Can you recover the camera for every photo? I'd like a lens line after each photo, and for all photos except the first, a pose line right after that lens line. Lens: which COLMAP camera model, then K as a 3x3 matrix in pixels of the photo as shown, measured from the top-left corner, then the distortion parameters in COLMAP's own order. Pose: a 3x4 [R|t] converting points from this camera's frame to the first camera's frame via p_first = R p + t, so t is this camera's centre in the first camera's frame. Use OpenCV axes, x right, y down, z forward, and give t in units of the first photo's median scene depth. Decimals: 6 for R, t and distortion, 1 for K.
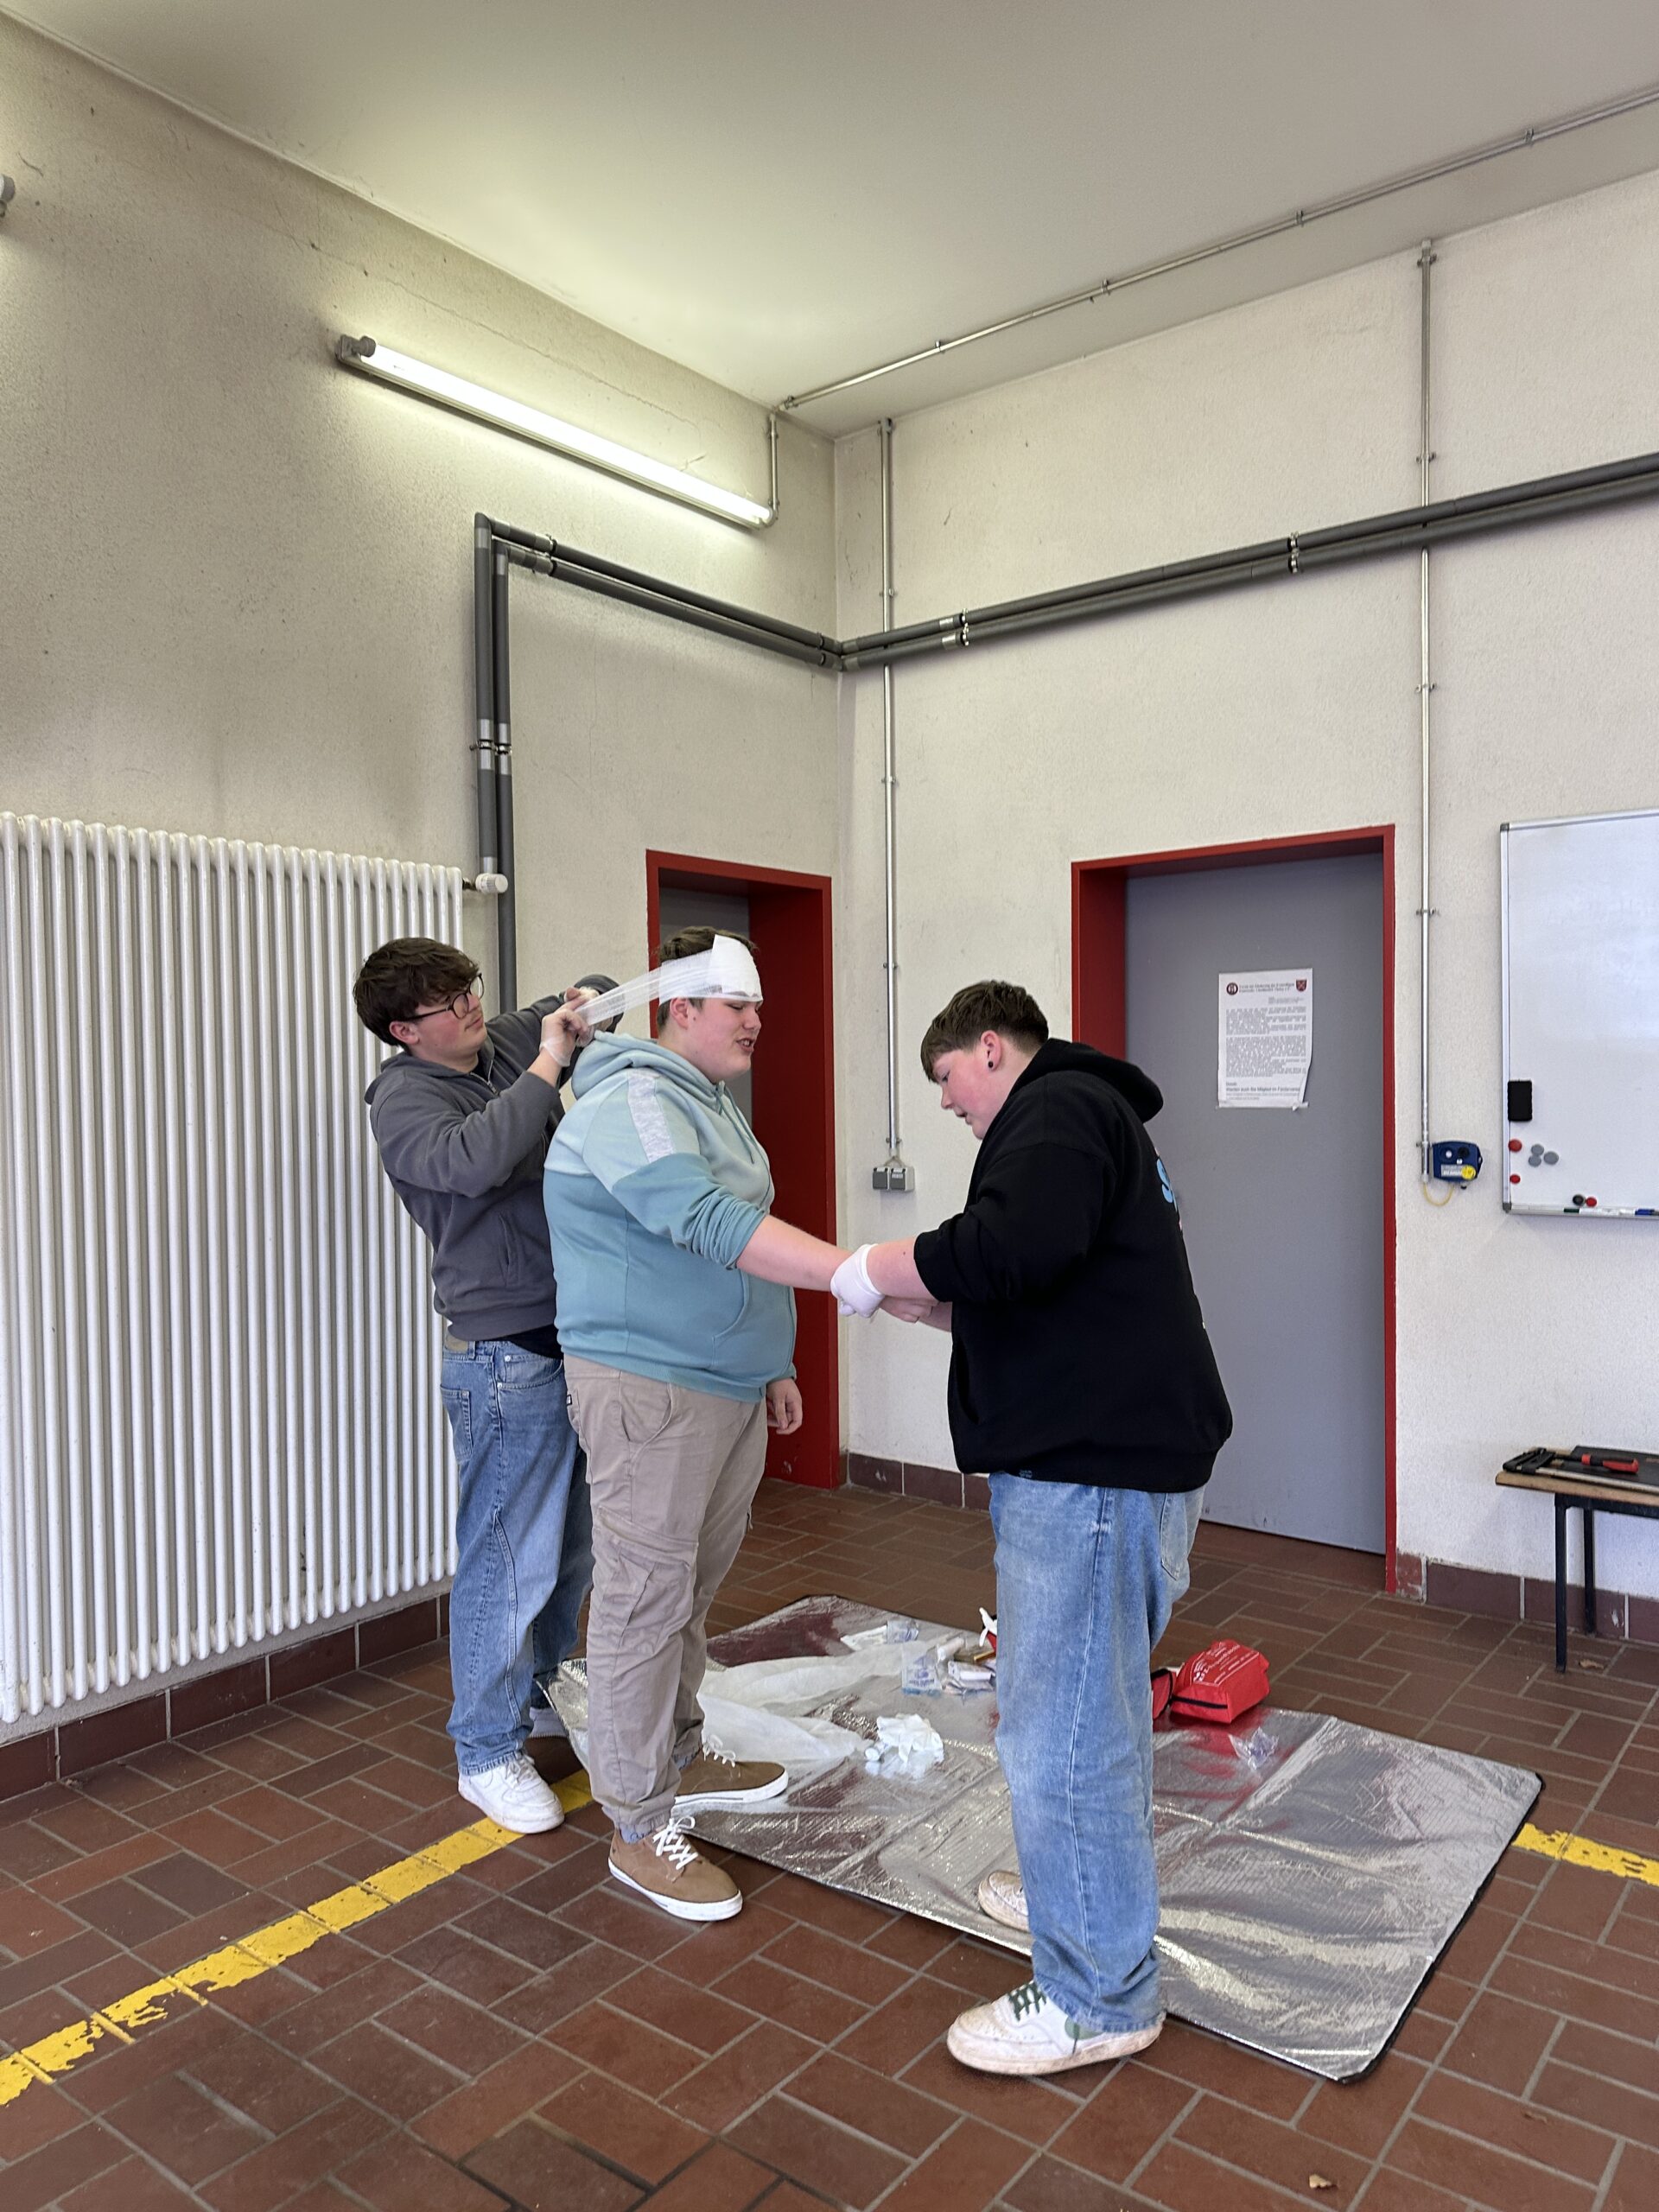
lens RADIAL K [[1562.8, 0, 815.2], [0, 1562.8, 1110.8], [0, 0, 1]] dist [0.001892, -0.000436]
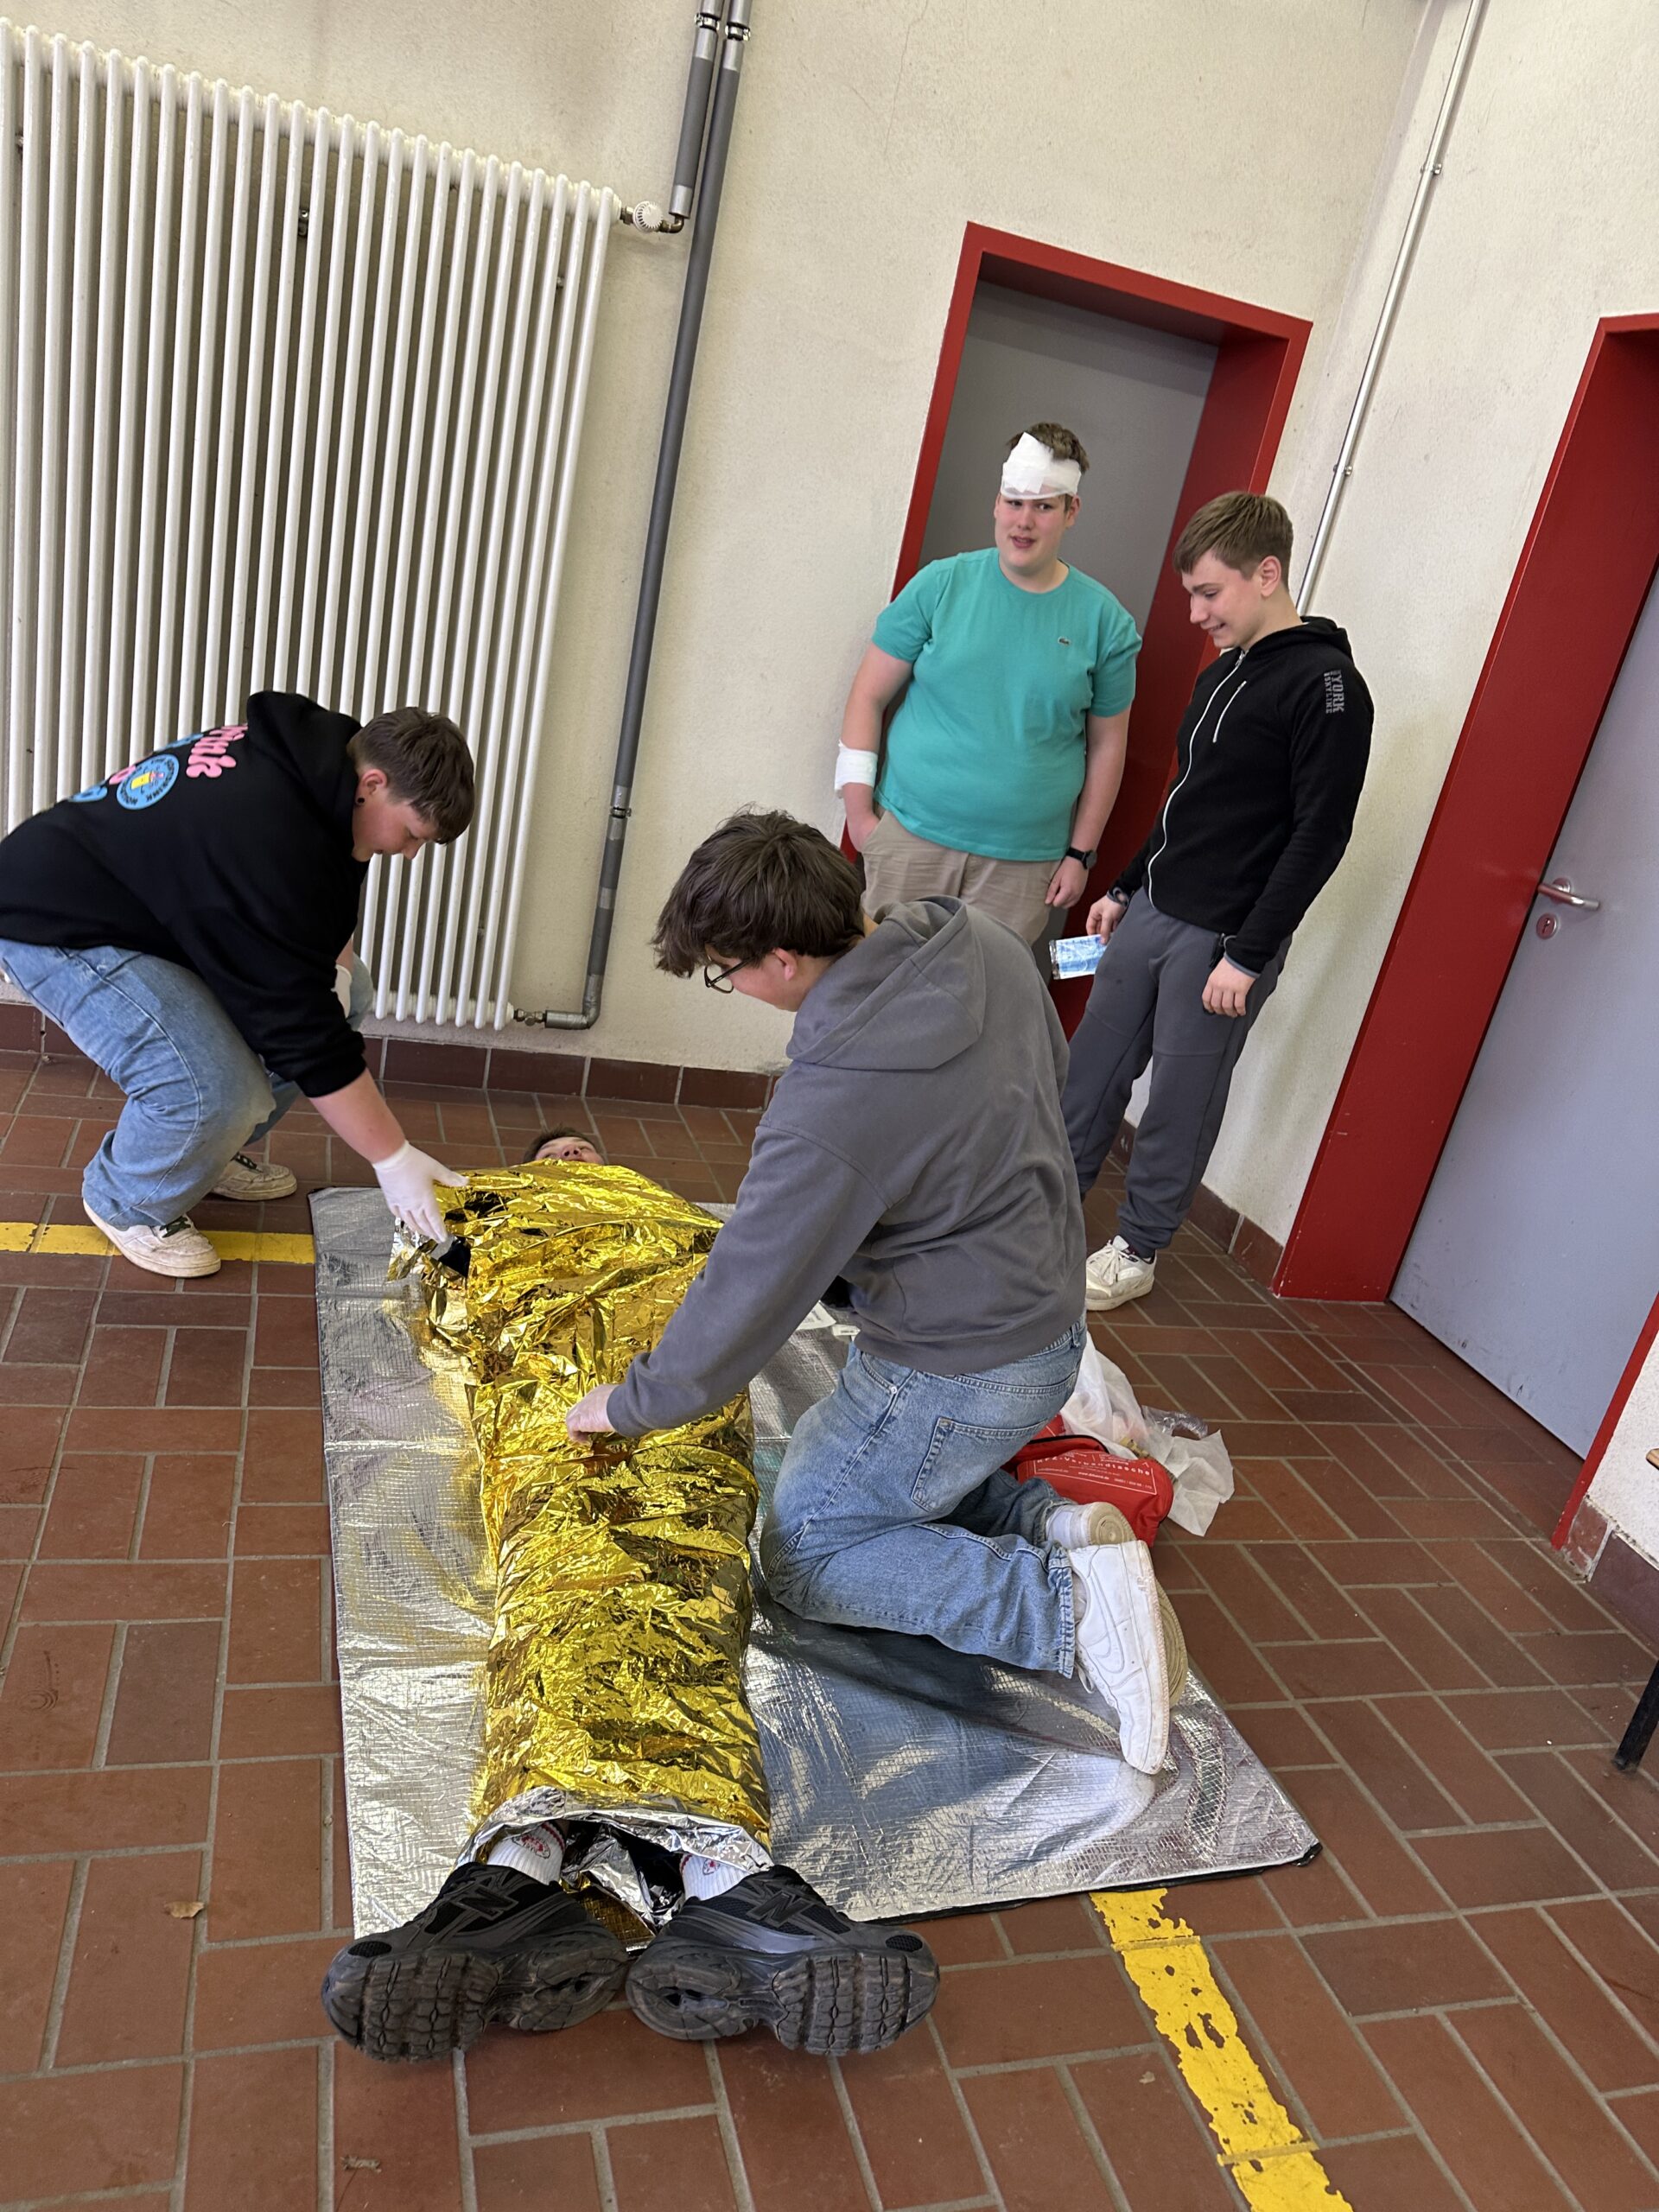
lens RADIAL K [[1562.8, 0, 825.1], [0, 1562.8, 1119.2], [0, 0, 1]] dist [0.001892, -0.000436]
pose [[0.789044, 0.363994, -0.494892, 0.414386], [-0.219651, 0.919474, 0.326069, -0.003908], [0.573728, -0.148579, 0.805457, 0.346545]]
